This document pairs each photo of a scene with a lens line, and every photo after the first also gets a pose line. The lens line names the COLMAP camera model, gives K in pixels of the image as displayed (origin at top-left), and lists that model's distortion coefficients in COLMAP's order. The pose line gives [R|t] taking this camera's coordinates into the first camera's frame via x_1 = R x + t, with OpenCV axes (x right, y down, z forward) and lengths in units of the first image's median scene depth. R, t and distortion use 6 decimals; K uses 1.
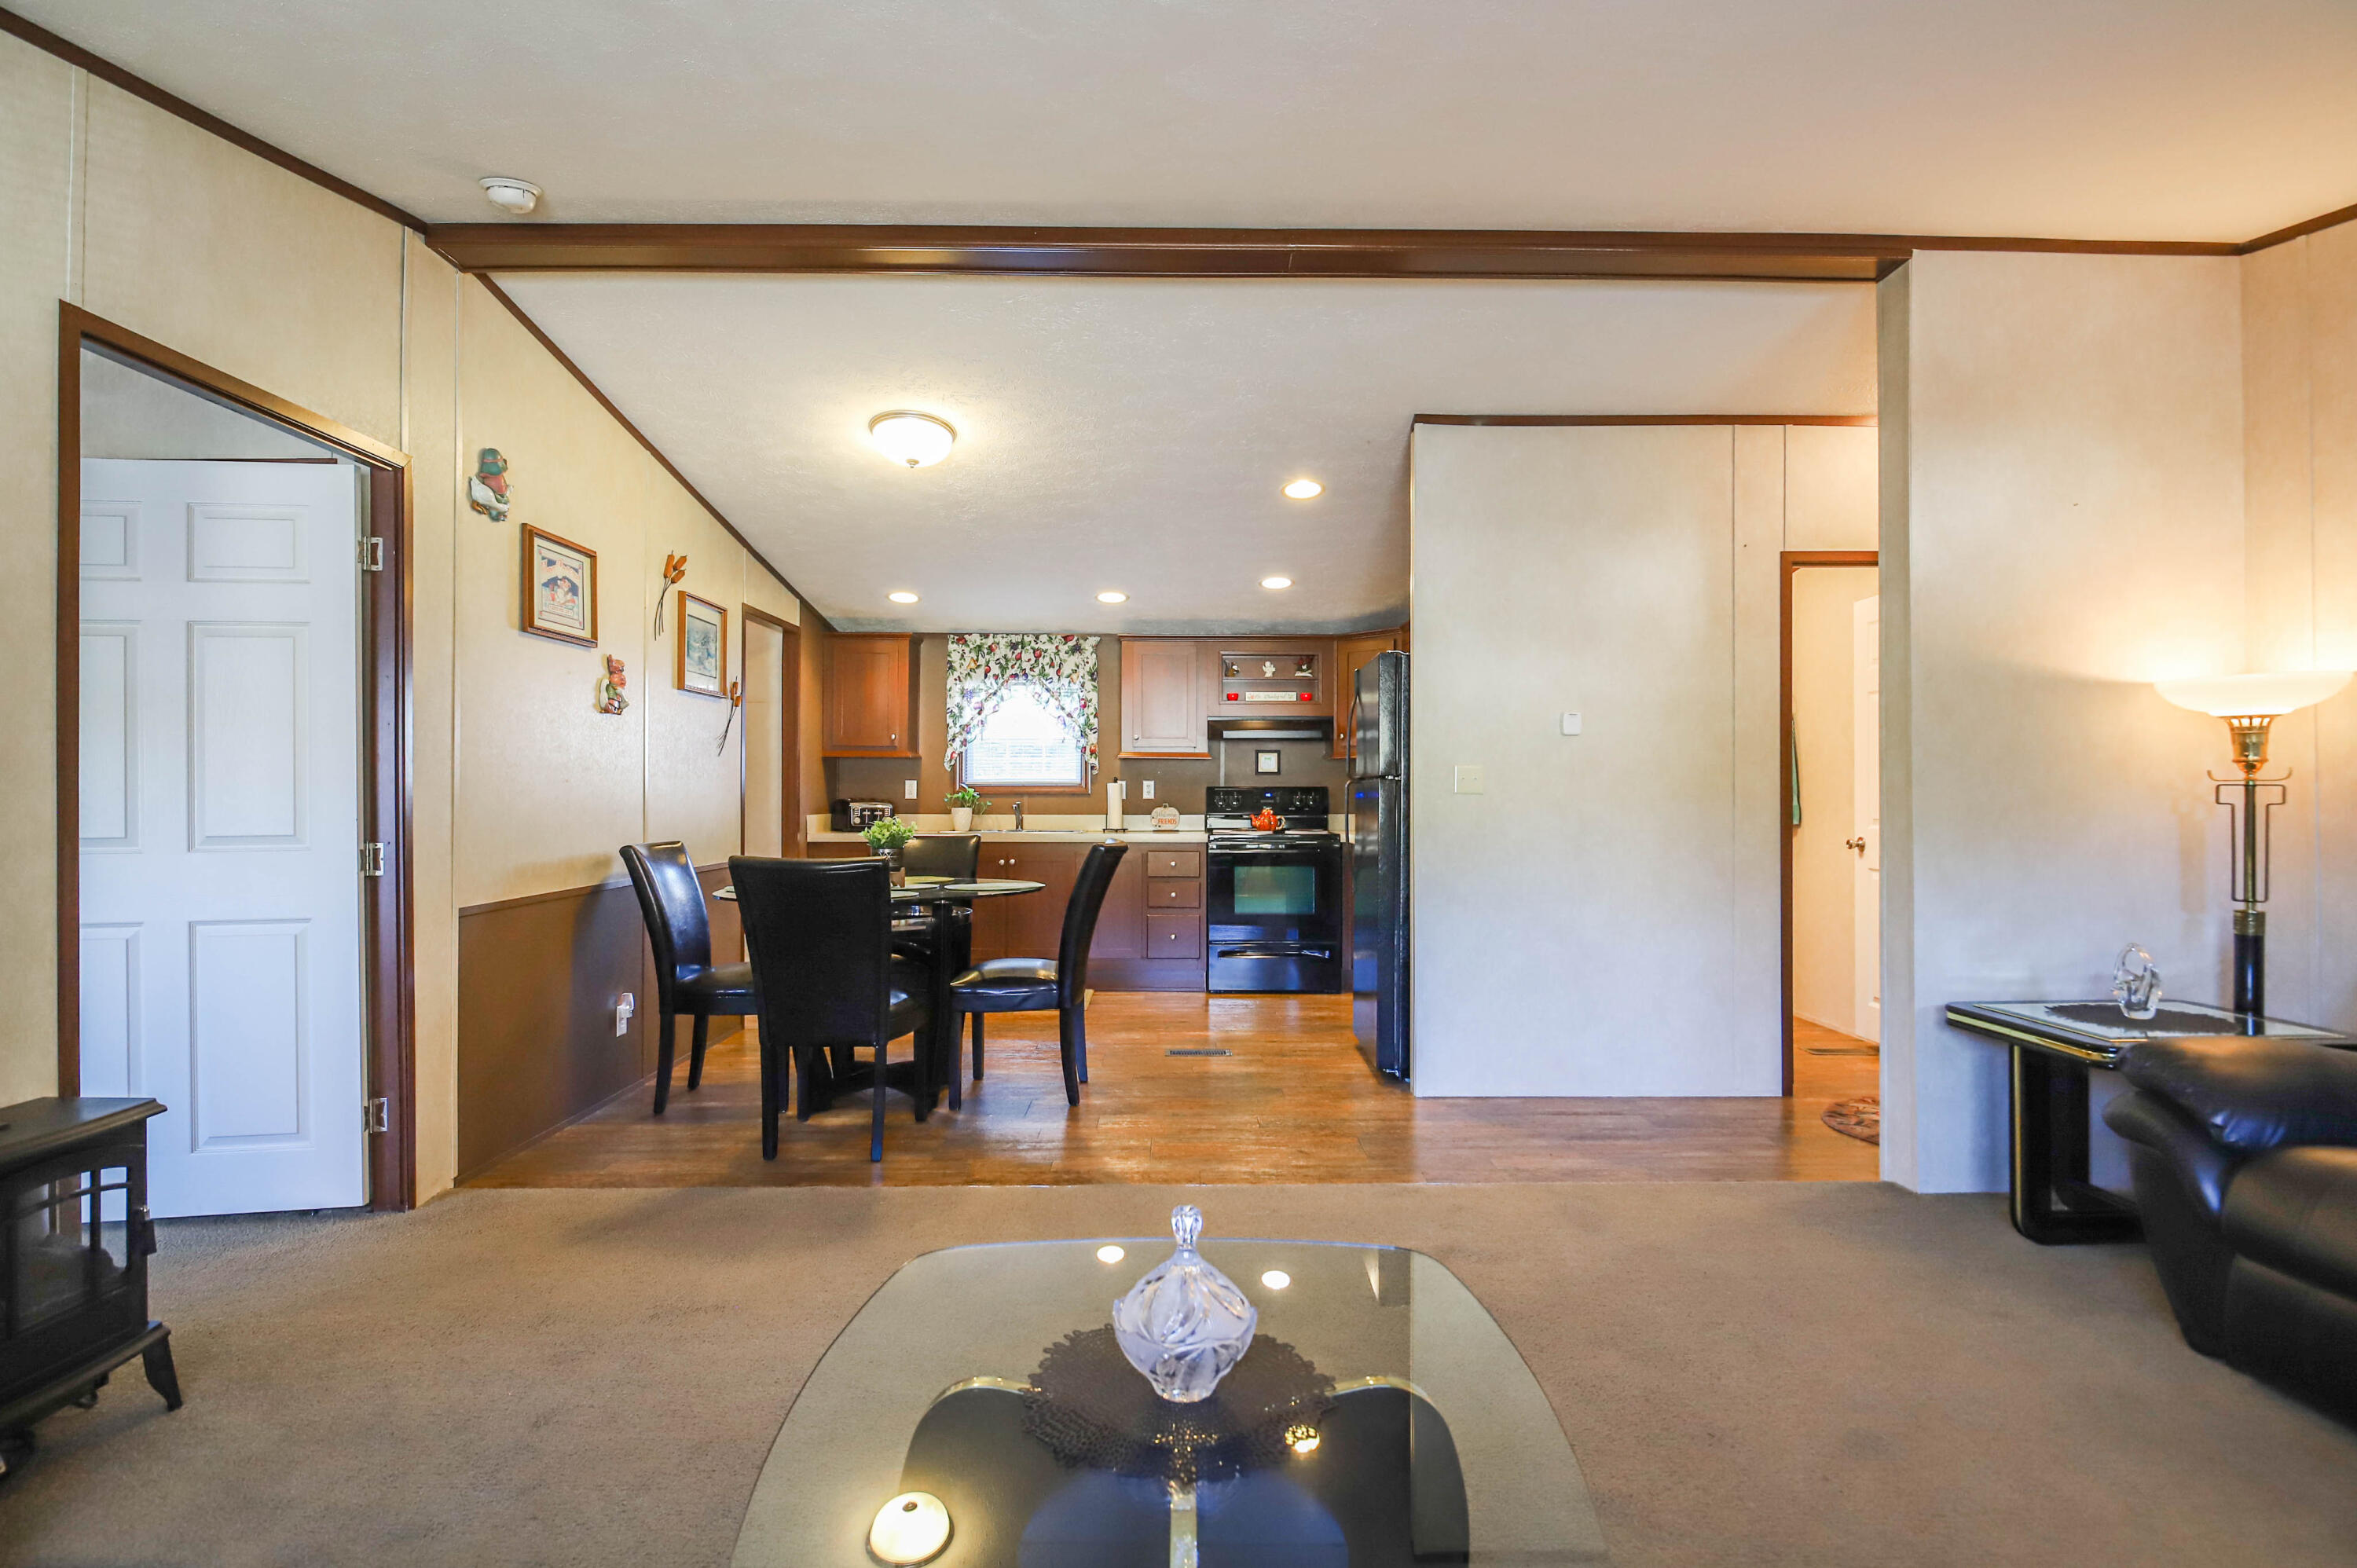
lens RADIAL K [[1141.1, 0, 1166.6], [0, 1141.1, 787.9], [0, 0, 1]] dist [-0.015827, 0.000397]
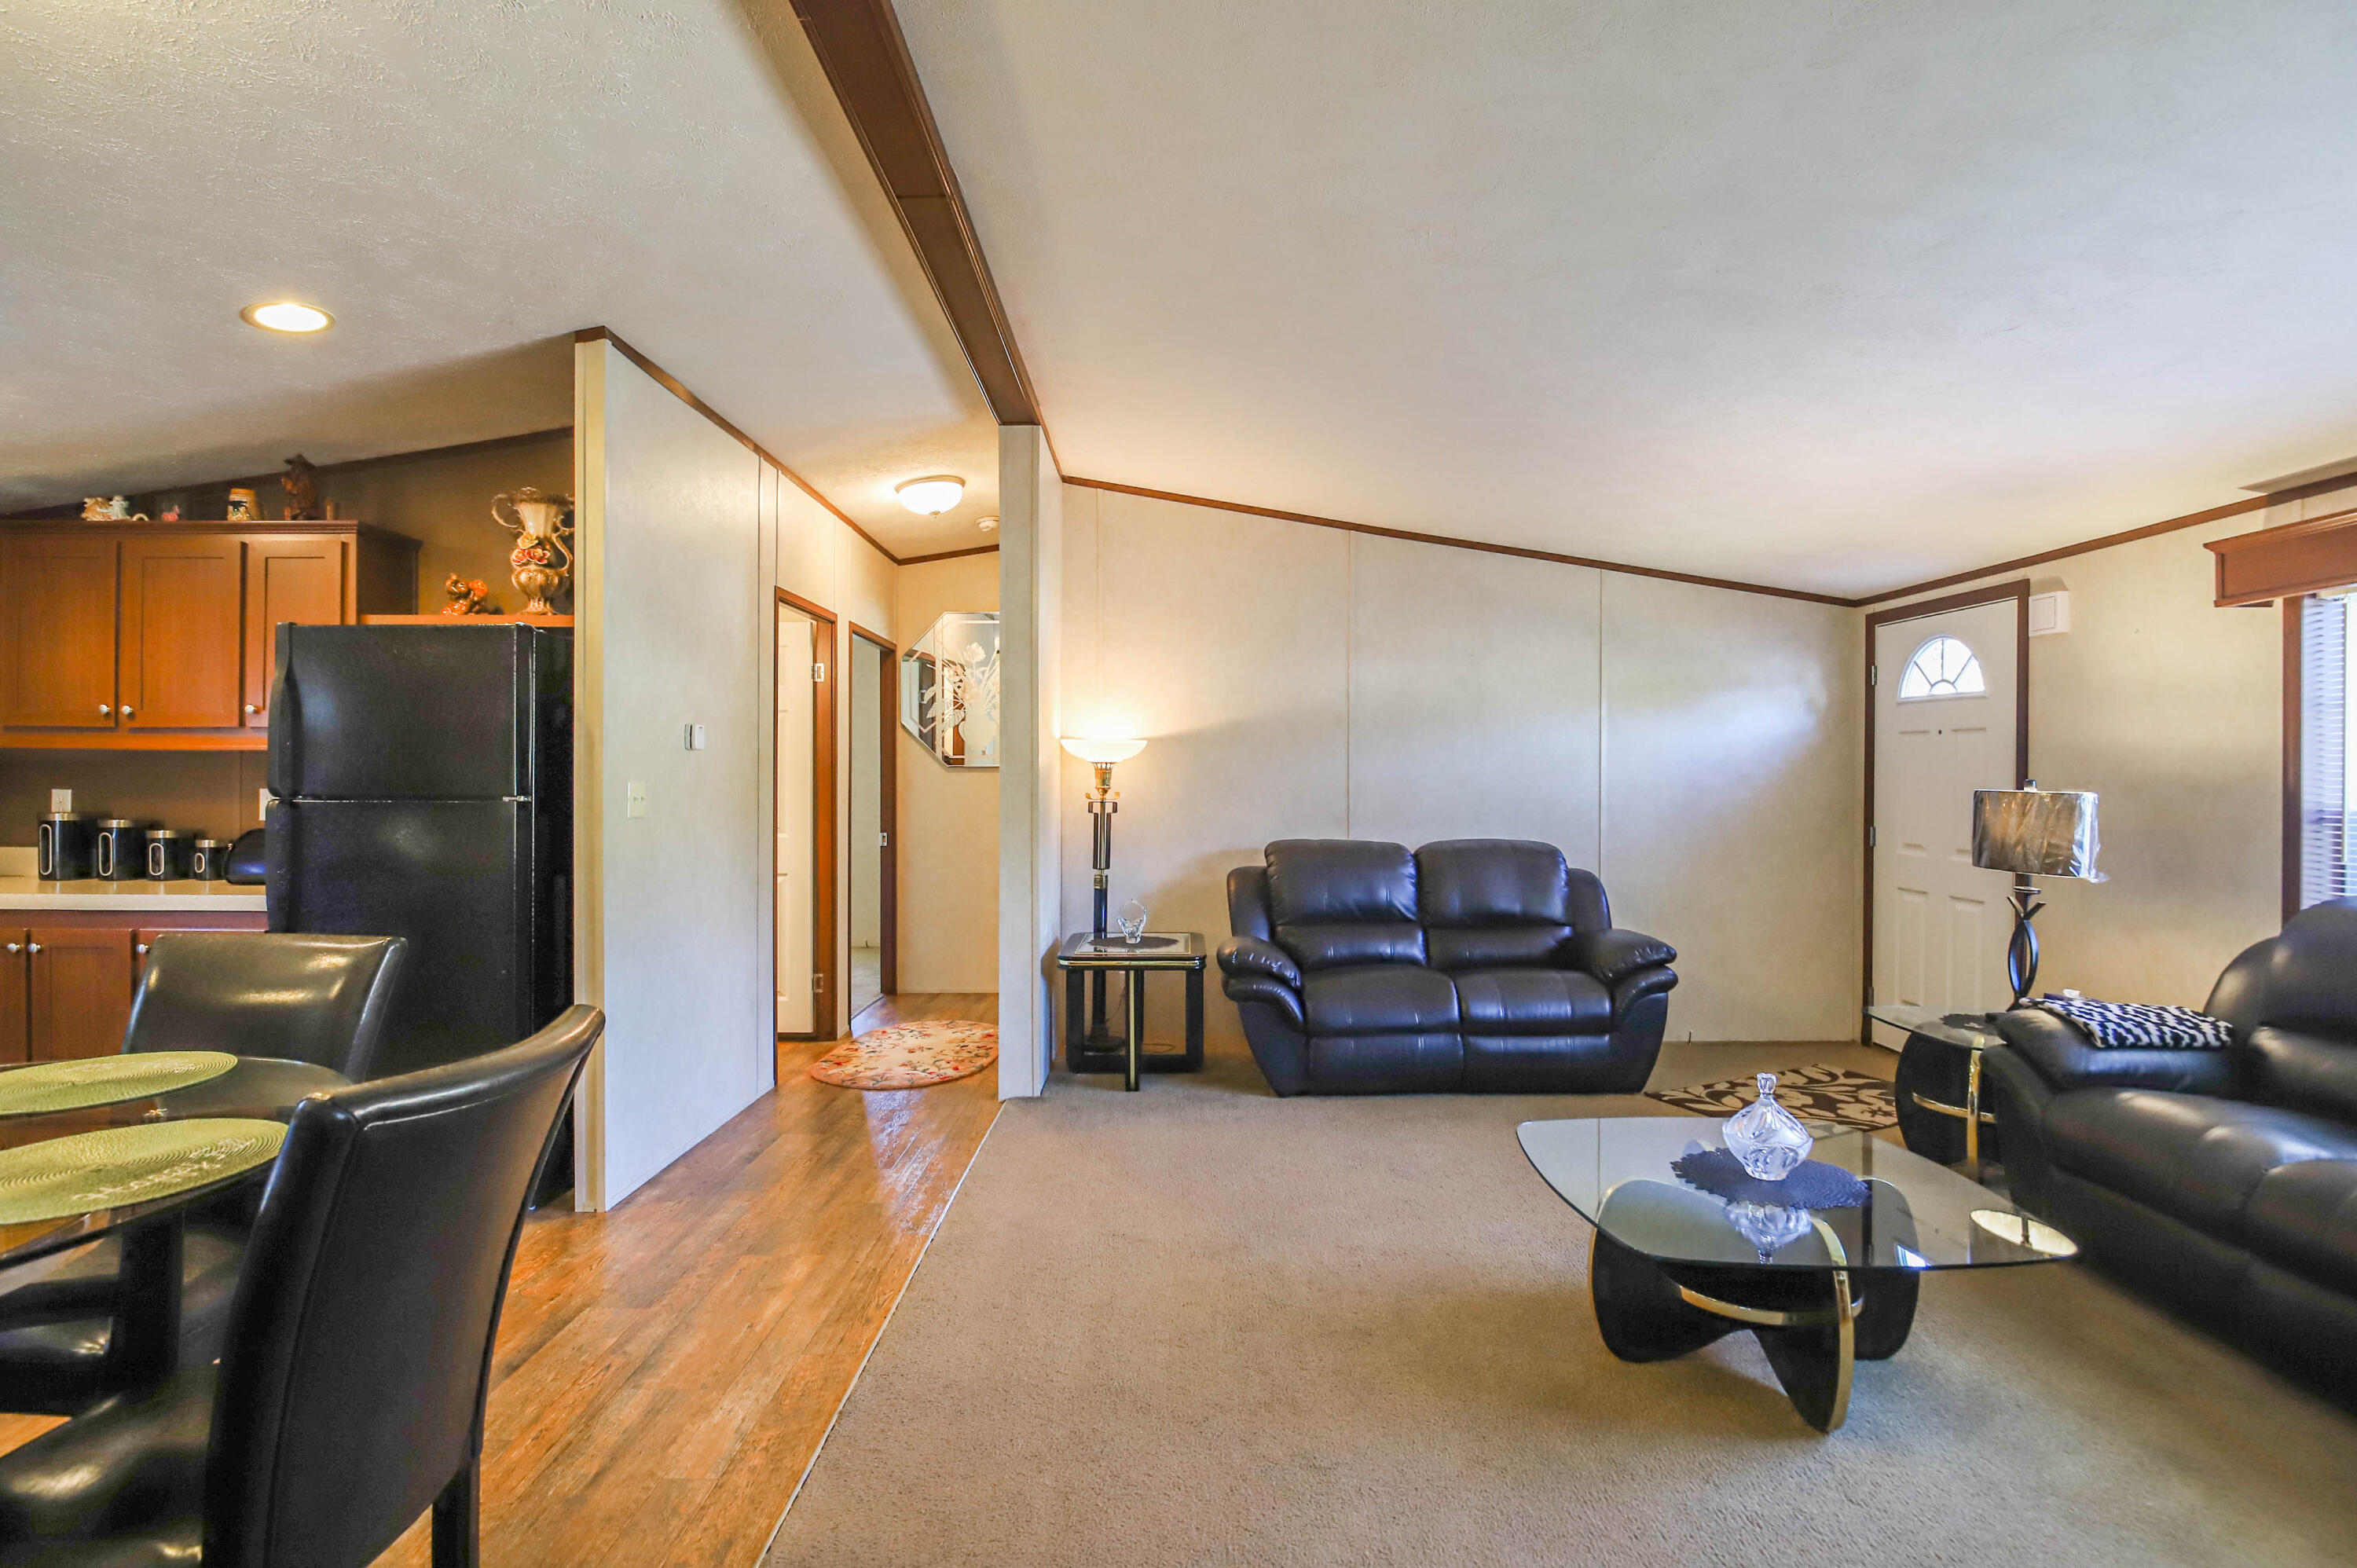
lens RADIAL K [[1141.1, 0, 1166.6], [0, 1141.1, 787.9], [0, 0, 1]] dist [-0.015827, 0.000397]
pose [[0.026659, -0.004130, 0.999636, -0.777987], [0.001271, 0.999991, 0.004098, -0.030666], [-0.999644, 0.001162, 0.026664, 0.849857]]
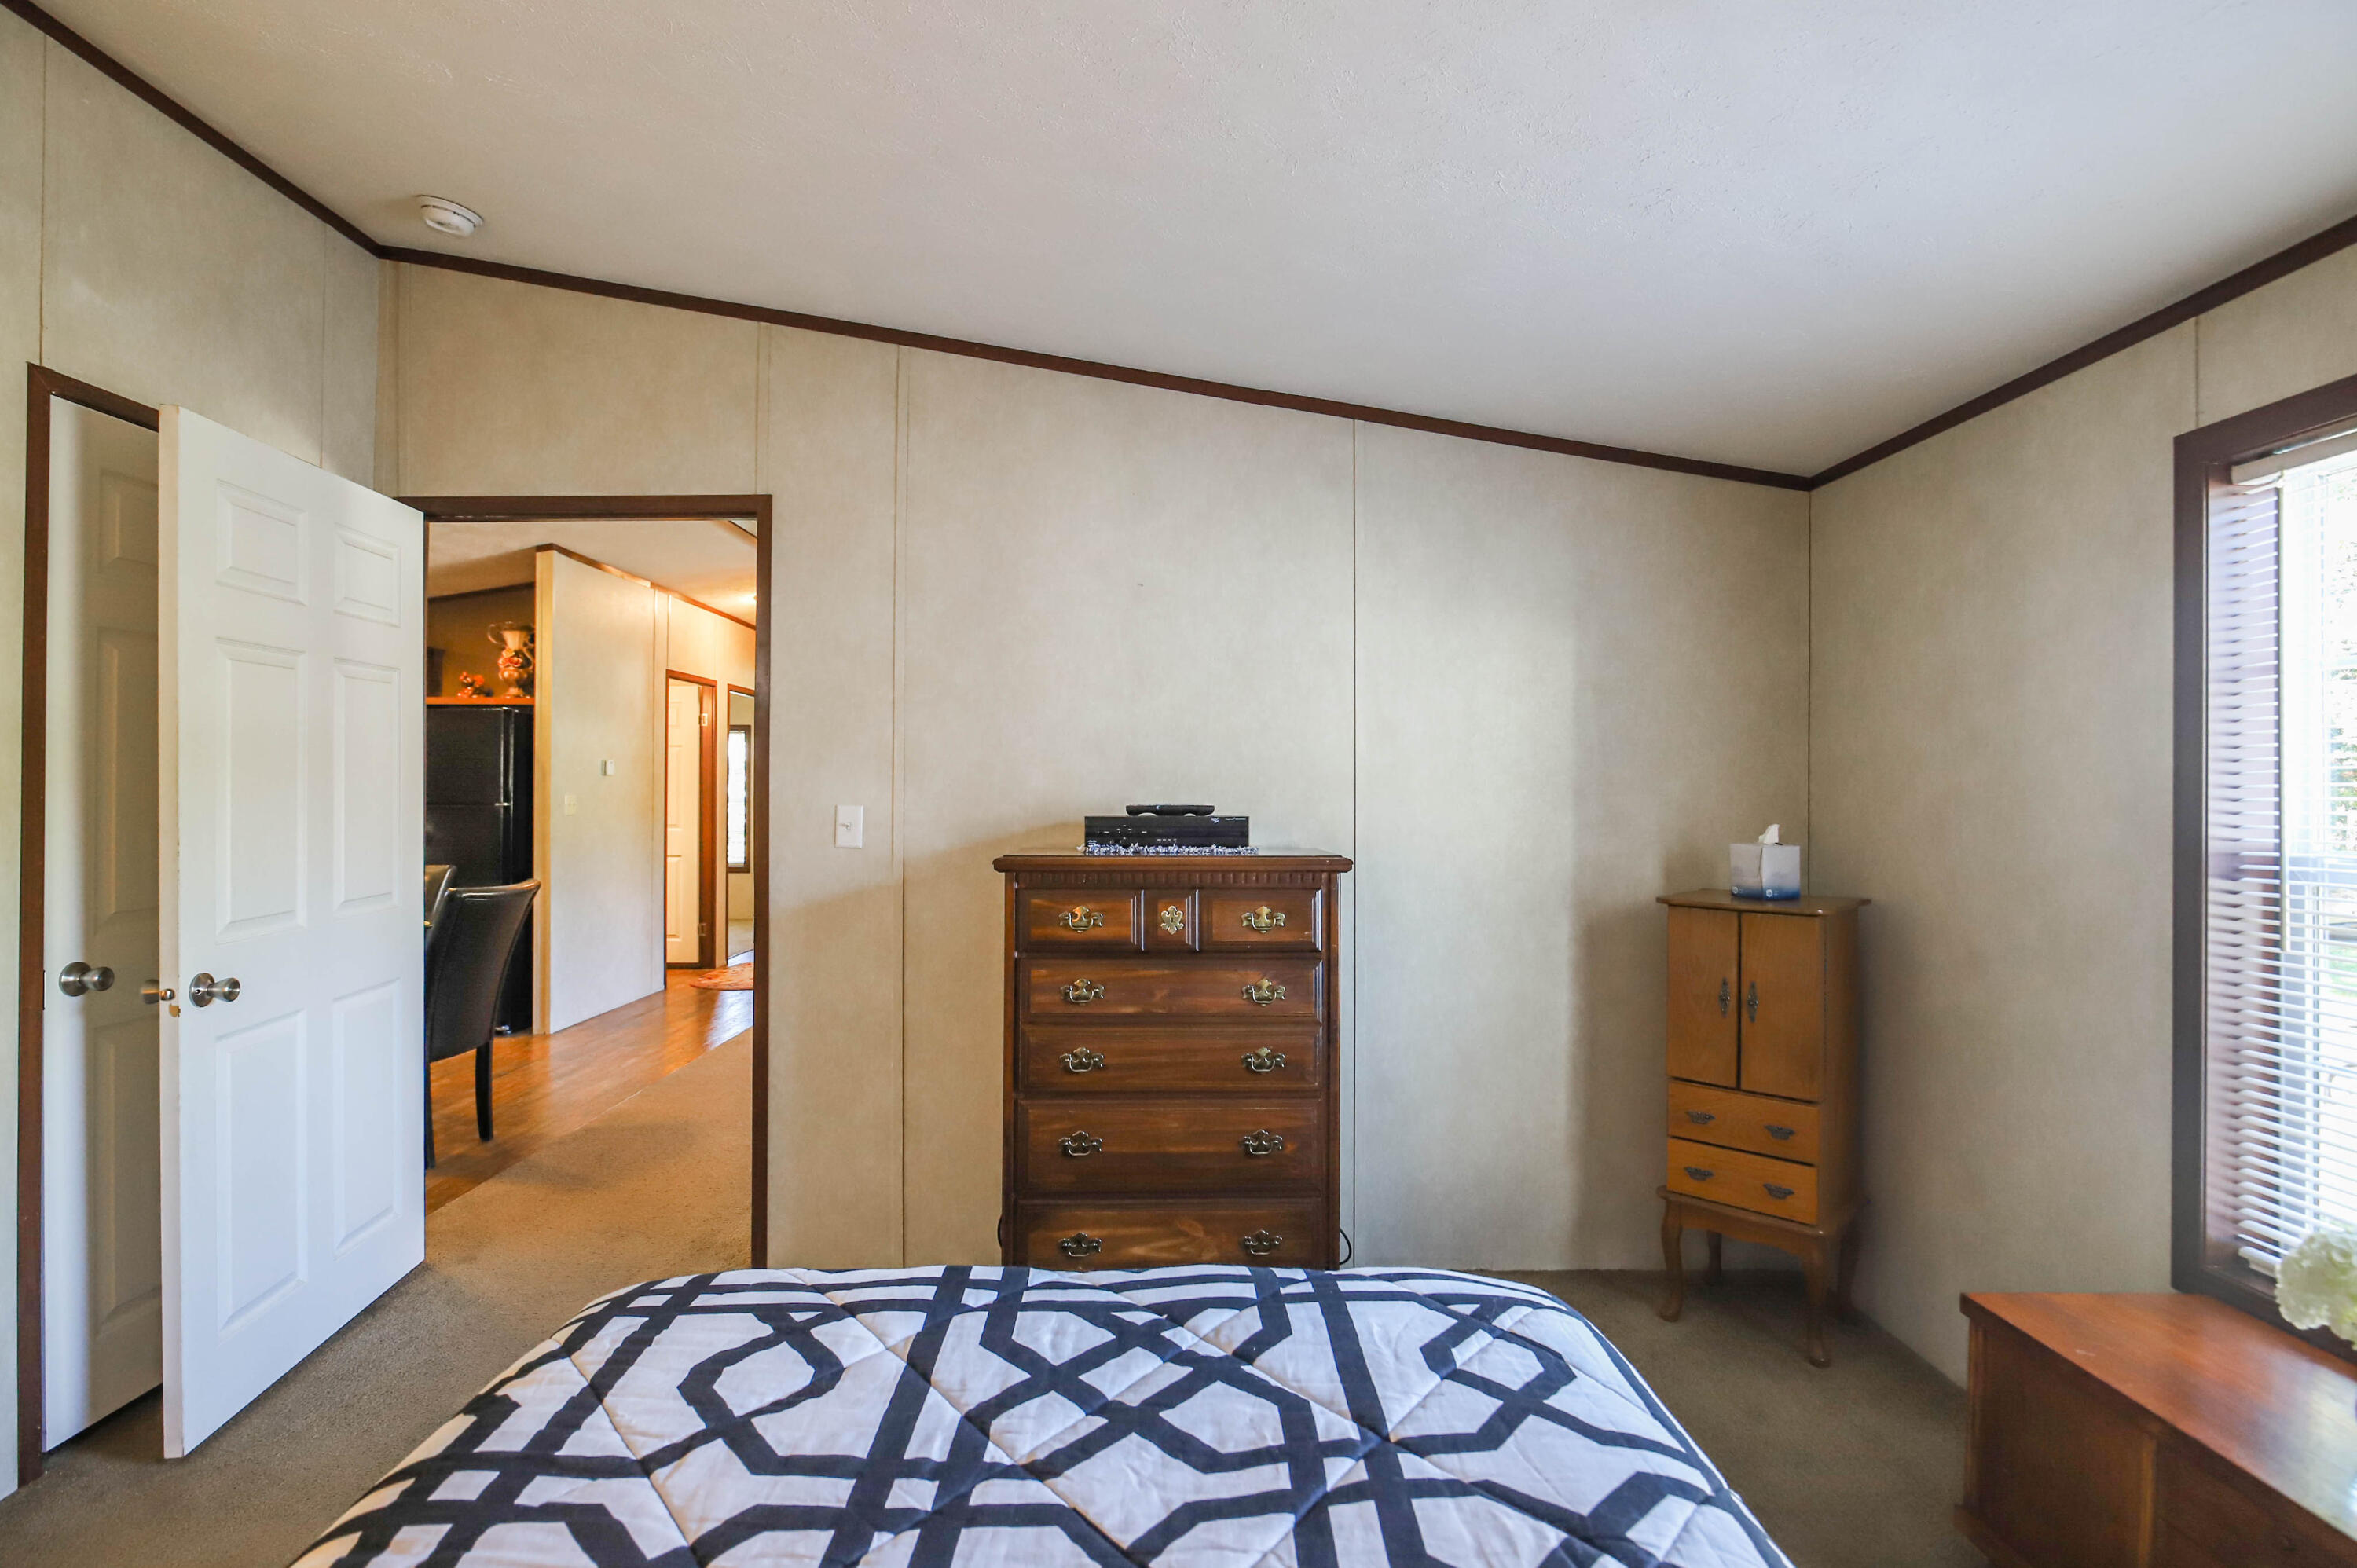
lens RADIAL K [[1141.1, 0, 1166.6], [0, 1141.1, 787.9], [0, 0, 1]] dist [-0.015827, 0.000397]
pose [[0.003339, 0.002736, 0.999991, -1.678515], [-0.003145, 0.999991, -0.002726, -0.042477], [-0.999989, -0.003136, 0.003347, 0.339451]]
